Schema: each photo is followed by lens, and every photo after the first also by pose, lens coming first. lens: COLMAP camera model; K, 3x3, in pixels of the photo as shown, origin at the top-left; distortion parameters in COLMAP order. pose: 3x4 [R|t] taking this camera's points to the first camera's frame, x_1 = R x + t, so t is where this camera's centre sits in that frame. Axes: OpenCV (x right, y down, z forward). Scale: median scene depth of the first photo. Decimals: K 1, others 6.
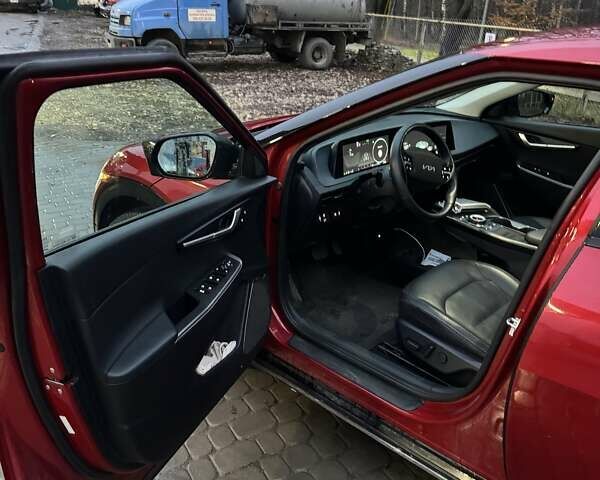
lens RADIAL K [[565.3, 0, 300.0], [0, 565.3, 240.0], [0, 0, 1]] dist [0.149689, -0.272770]
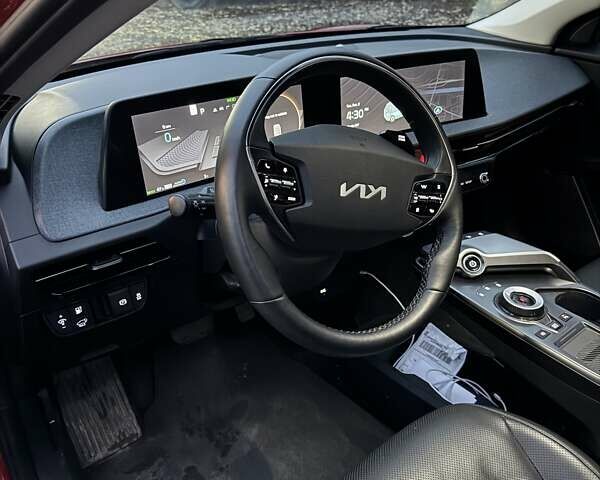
lens RADIAL K [[565.3, 0, 300.0], [0, 565.3, 240.0], [0, 0, 1]] dist [0.149689, -0.272770]
pose [[0.993450, 0.030435, -0.110138, 0.191254], [-0.019925, 0.995249, 0.095301, -0.108720], [0.112515, -0.092483, 0.989337, 0.567493]]
